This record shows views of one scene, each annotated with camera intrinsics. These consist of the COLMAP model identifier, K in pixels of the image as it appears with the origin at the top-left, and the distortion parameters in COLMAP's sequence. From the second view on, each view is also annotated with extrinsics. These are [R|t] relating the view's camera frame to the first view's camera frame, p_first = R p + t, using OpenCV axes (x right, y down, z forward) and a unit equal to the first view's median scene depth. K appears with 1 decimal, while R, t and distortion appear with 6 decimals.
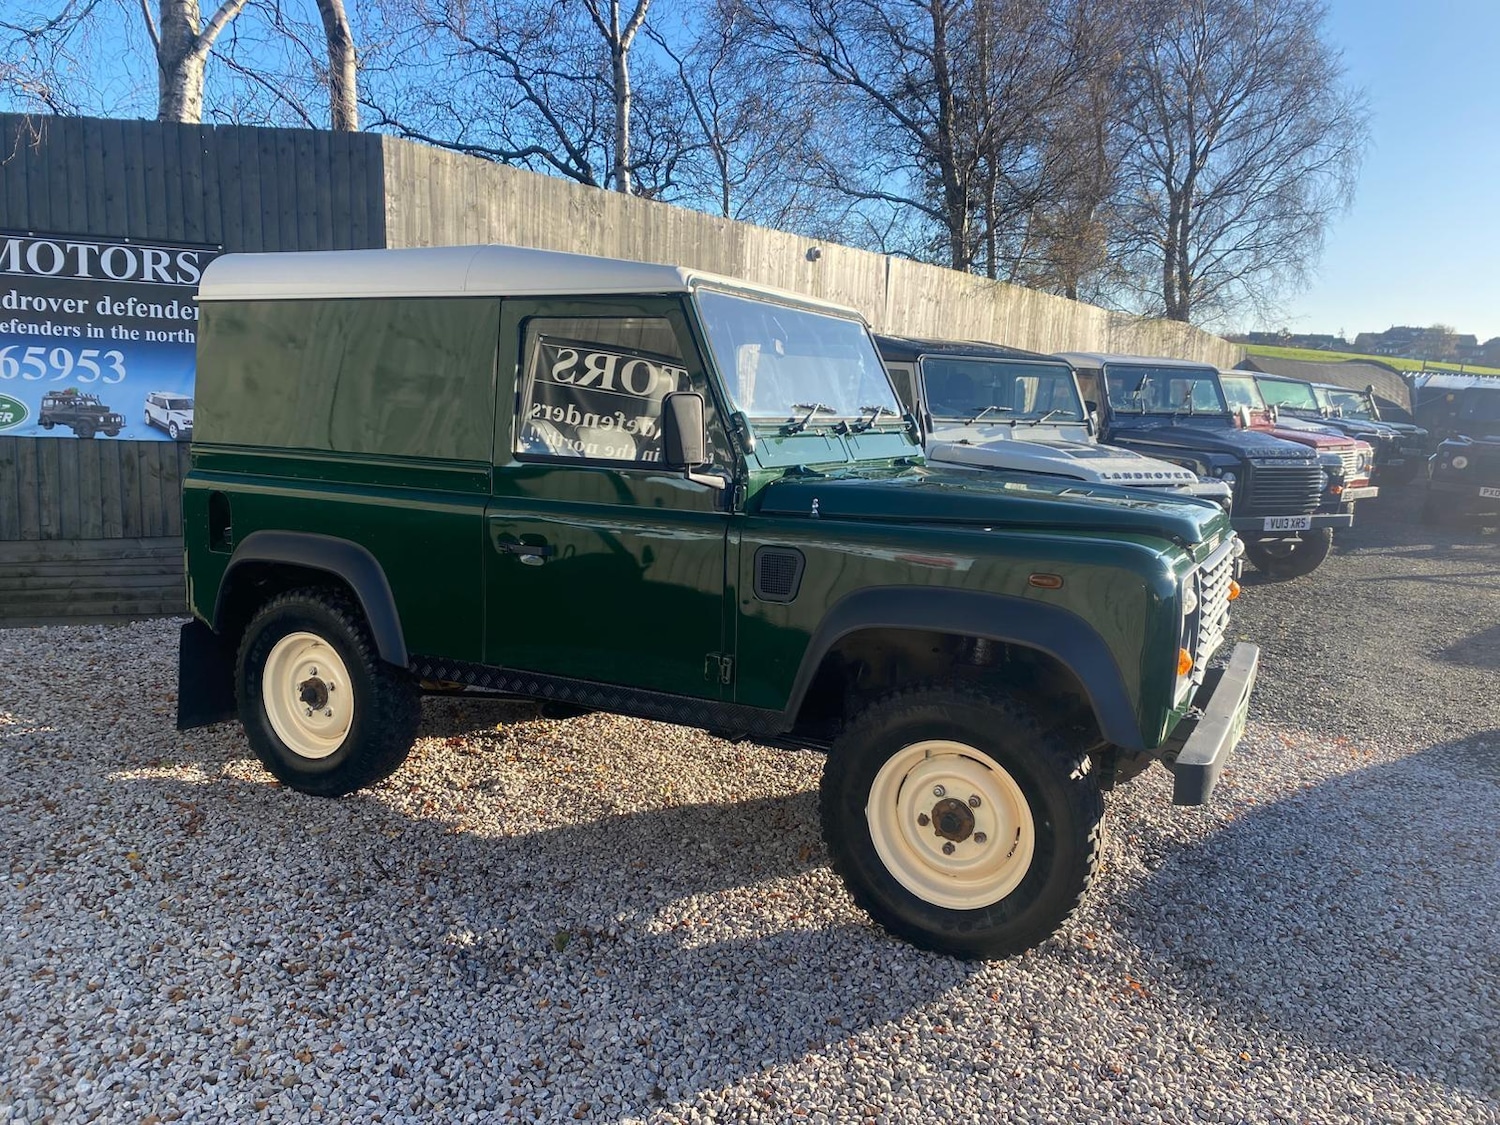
lens RADIAL K [[1133.4, 0, 771.1], [0, 1133.4, 560.0], [0, 0, 1]] dist [0.008268, -0.000426]
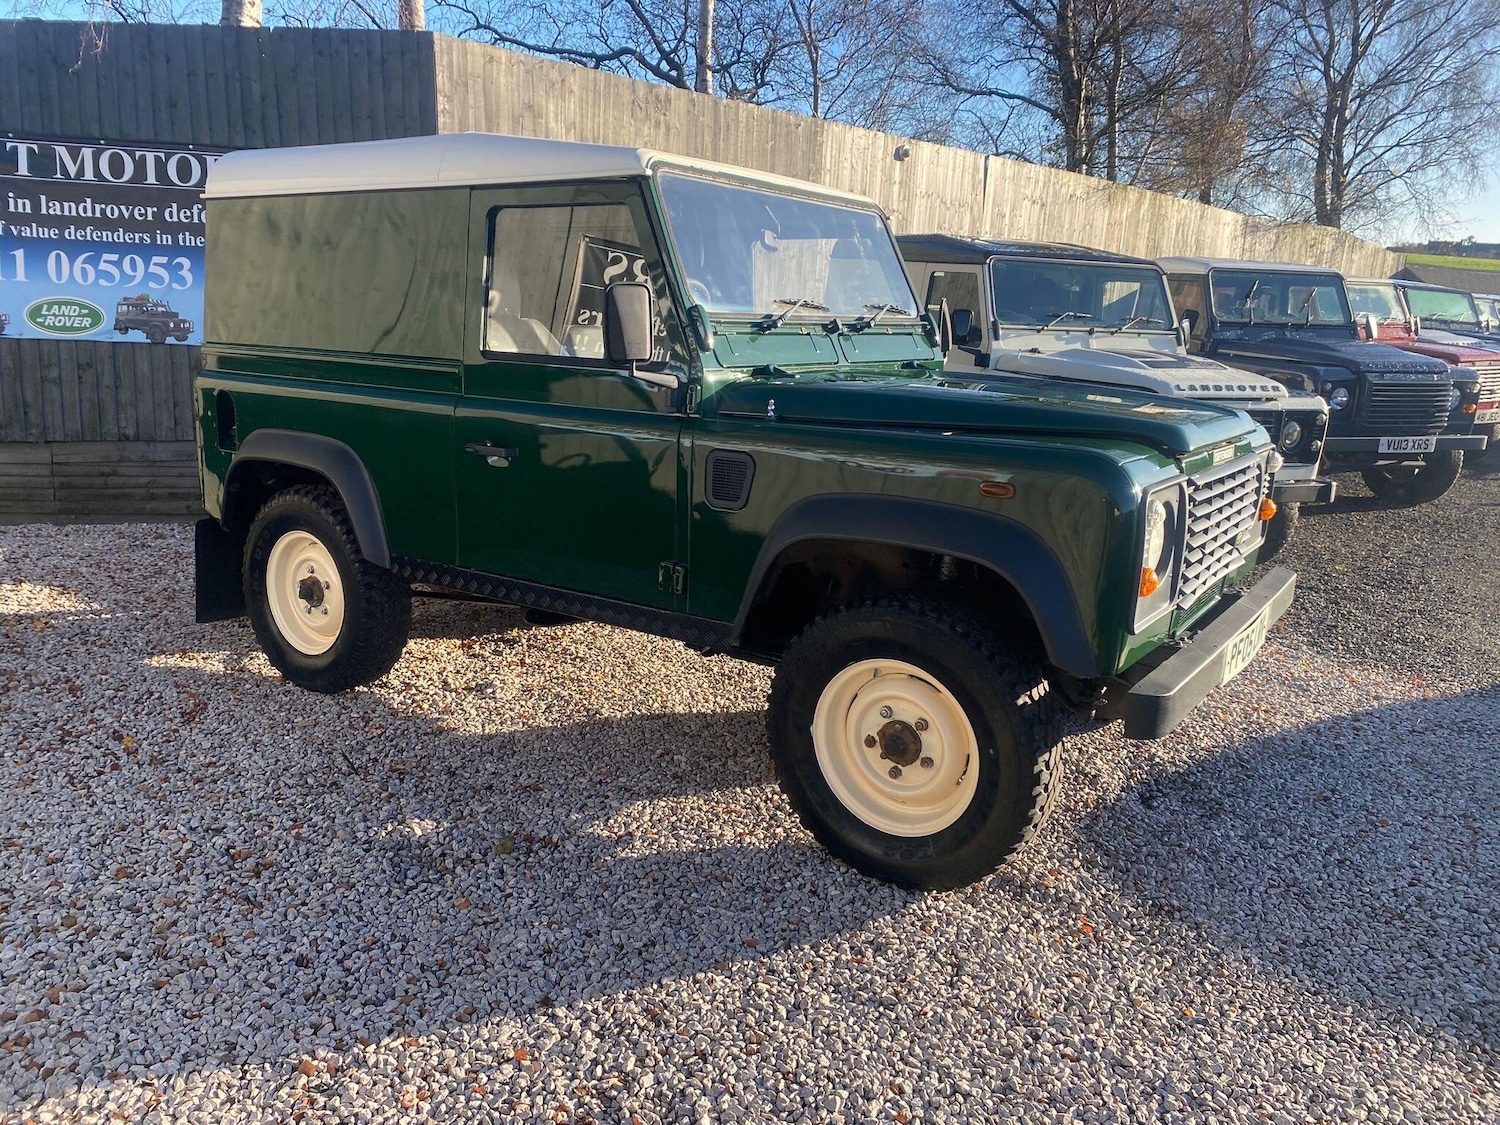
lens RADIAL K [[1134.3, 0, 744.9], [0, 1134.3, 561.2], [0, 0, 1]] dist [0.012290, -0.008020]
pose [[0.991256, 0.027652, -0.129024, 0.119862], [-0.018315, 0.997164, 0.073000, 0.010225], [0.130677, -0.069999, 0.988951, 0.051782]]
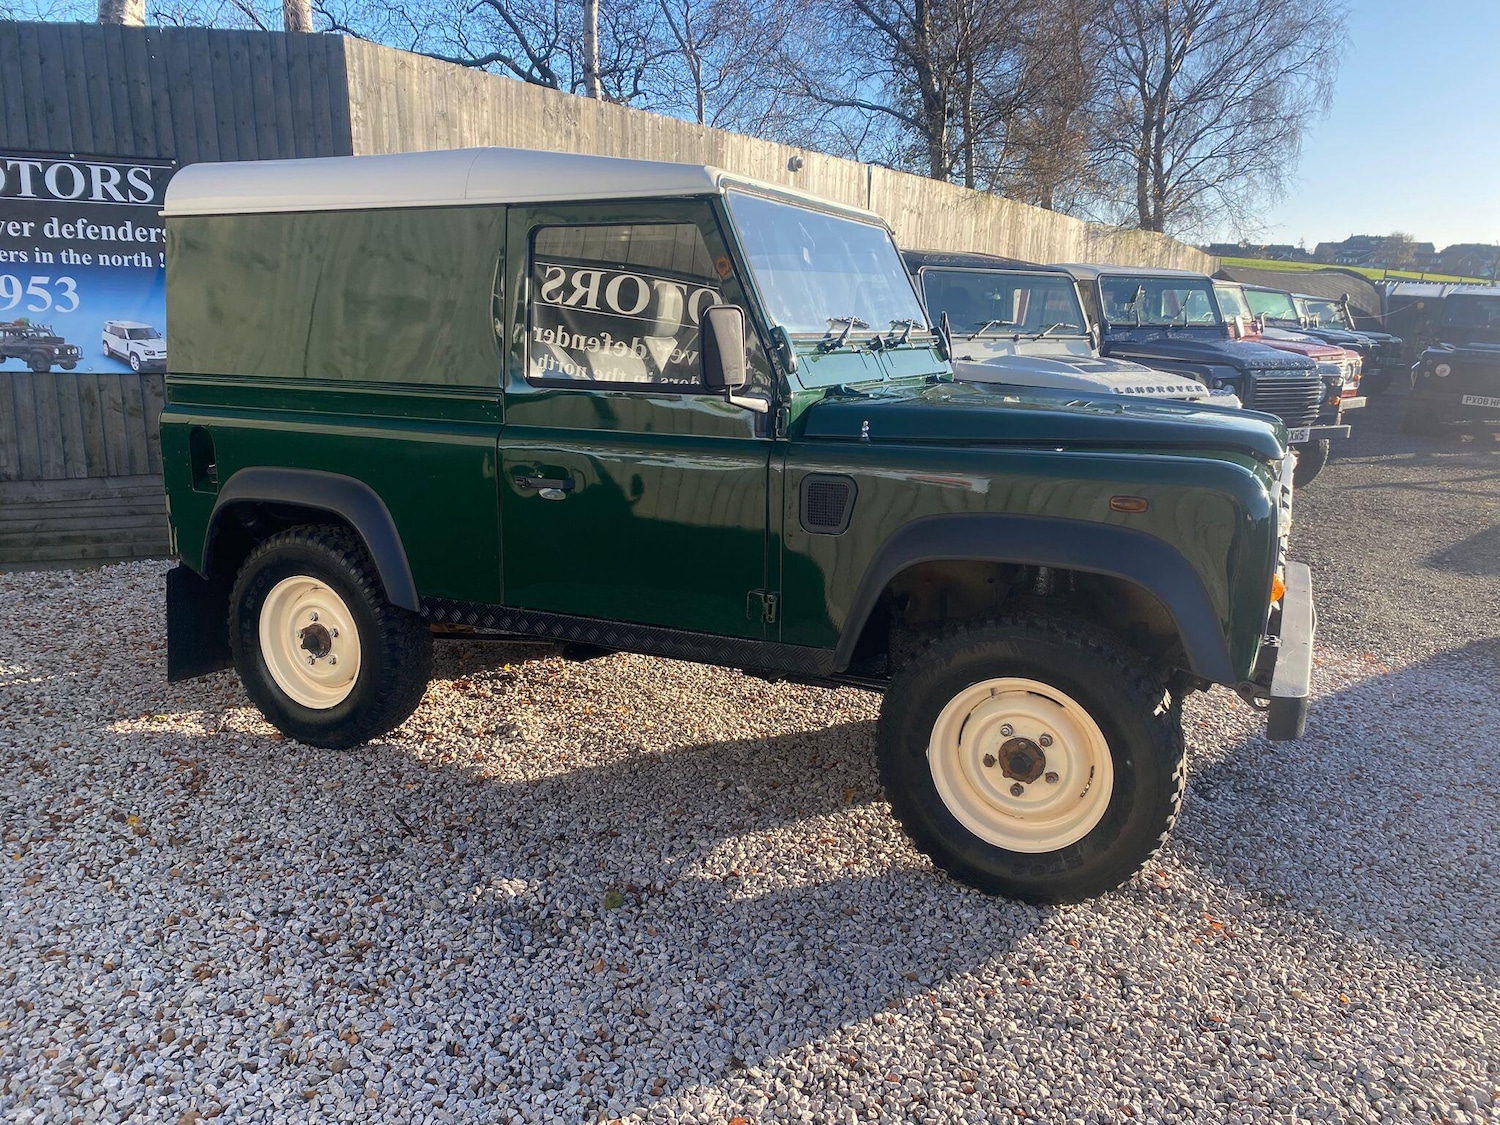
lens RADIAL K [[1133.5, 0, 770.6], [0, 1133.5, 560.3], [0, 0, 1]] dist [0.010267, -0.004993]
pose [[0.999278, -0.024678, 0.028879, -0.057037], [0.022676, 0.997448, 0.067703, -0.003509], [-0.030476, -0.066999, 0.997287, 0.062112]]
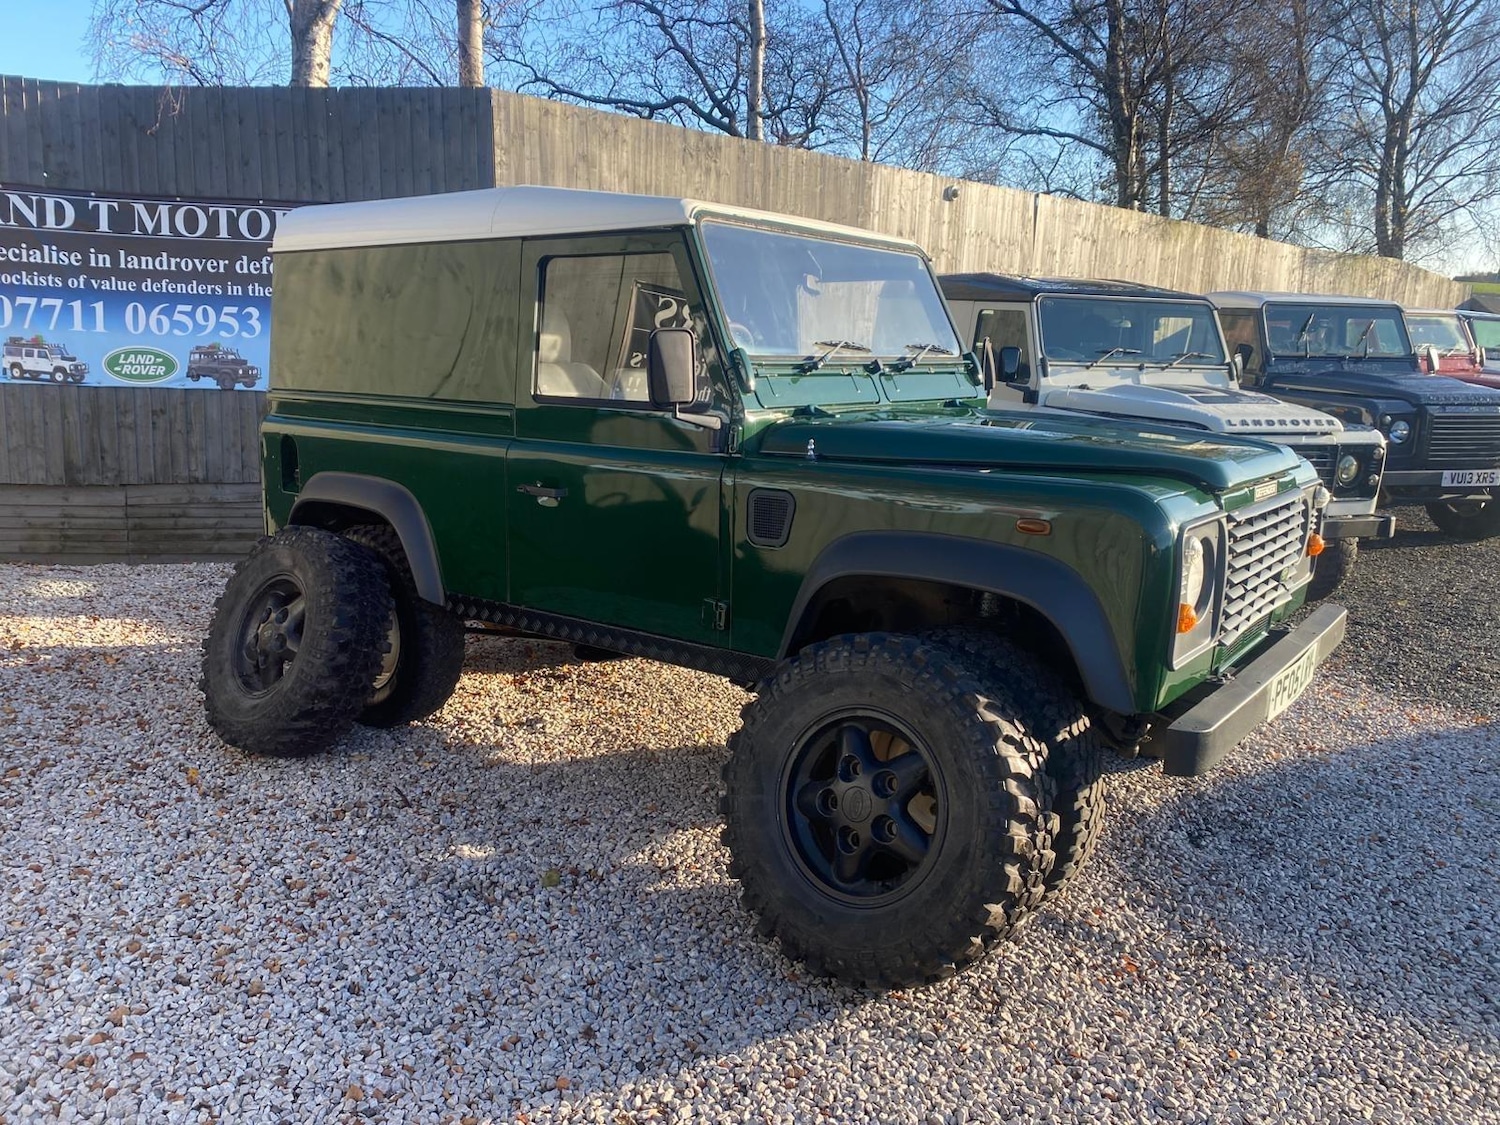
lens RADIAL K [[1135.1, 0, 745.5], [0, 1135.1, 558.4], [0, 0, 1]] dist [0.011581, -0.006278]
pose [[0.983950, 0.019404, -0.177386, 0.131667], [-0.012781, 0.999181, 0.038402, 0.009252], [0.177986, -0.035519, 0.983392, 0.038438]]
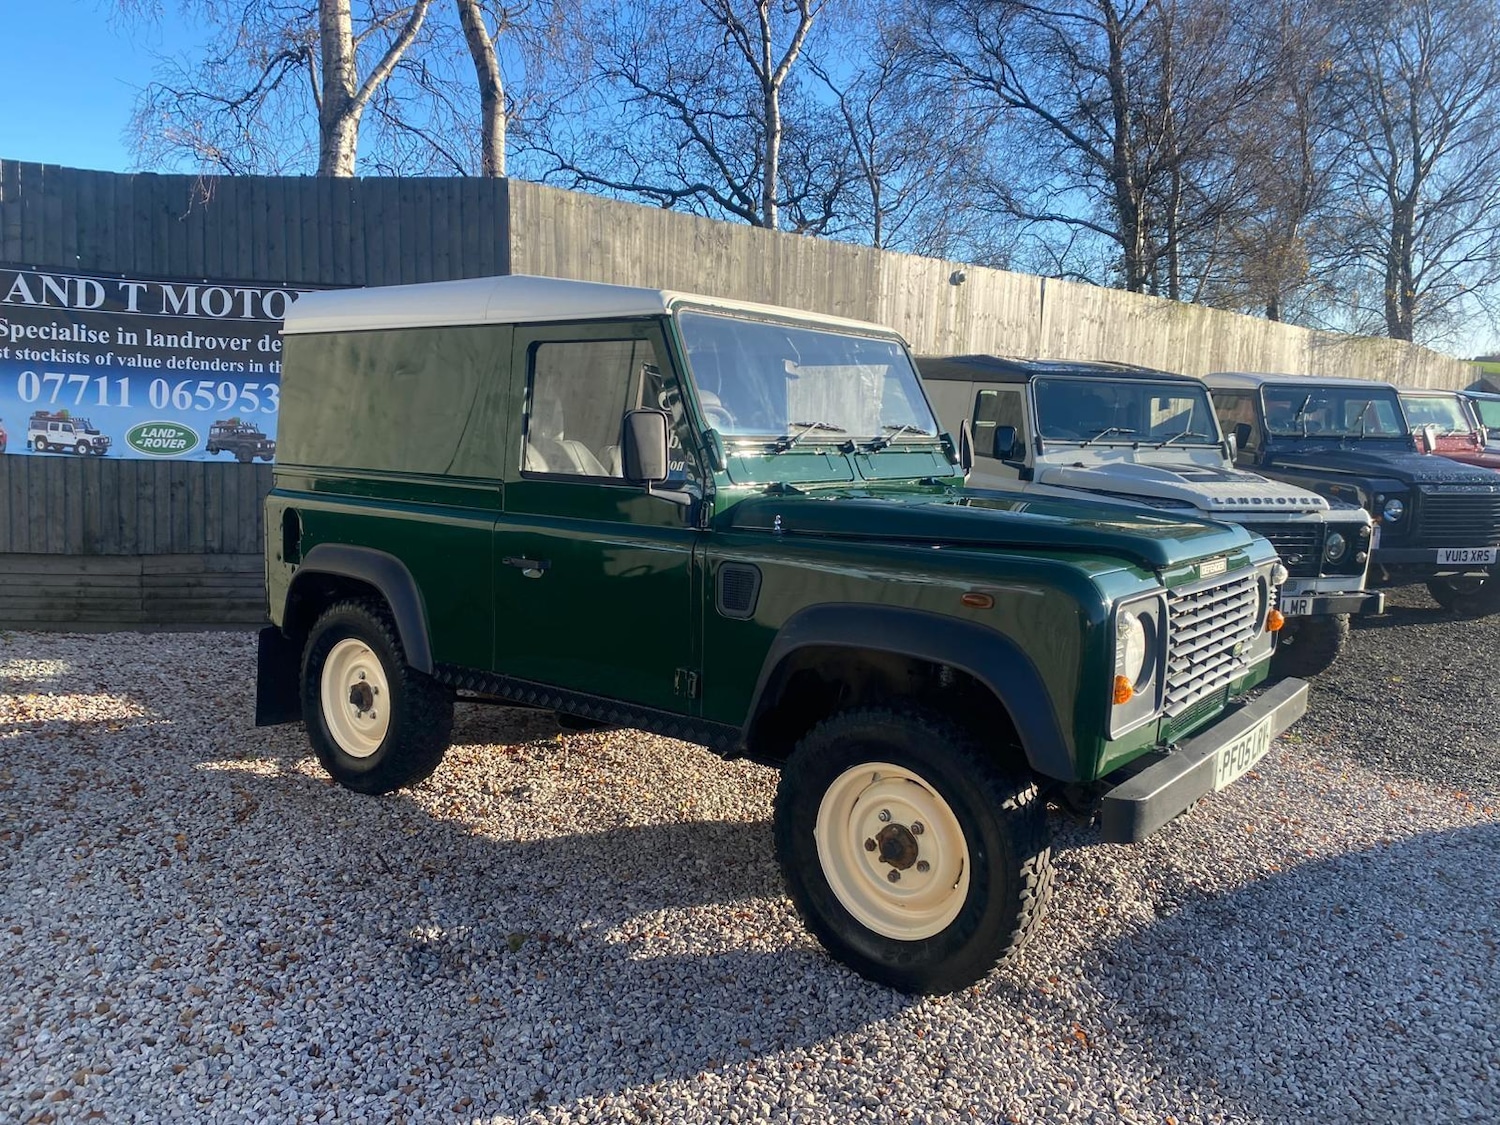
lens RADIAL K [[1135.3, 0, 771.4], [0, 1135.3, 547.7], [0, 0, 1]] dist [0.006626, 0.002897]
pose [[0.983324, 0.012330, -0.181442, 0.182004], [-0.018890, 0.999227, -0.034468, 0.007732], [0.180877, 0.037321, 0.982797, 0.013068]]
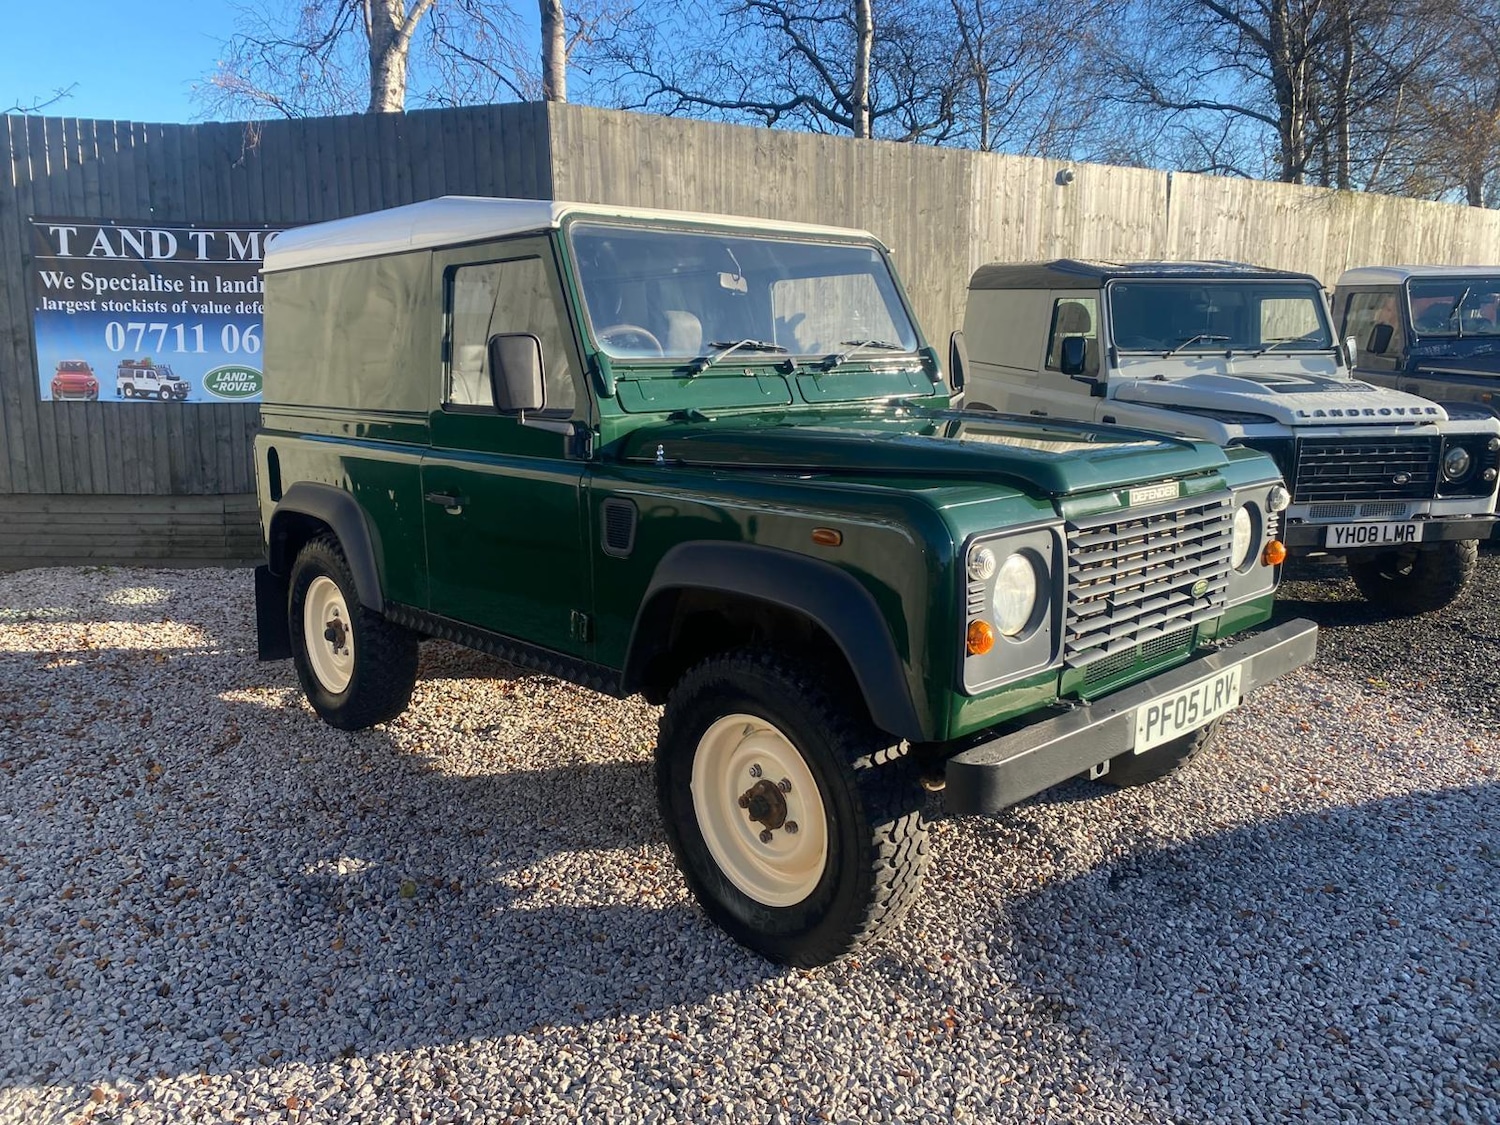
lens RADIAL K [[1137.2, 0, 743.8], [0, 1137.2, 549.9], [0, 0, 1]] dist [0.012242, -0.006588]
pose [[0.937750, 0.016718, -0.346908, 0.358187], [-0.005822, 0.999457, 0.032427, 0.001315], [0.347262, -0.028389, 0.937338, 0.133452]]
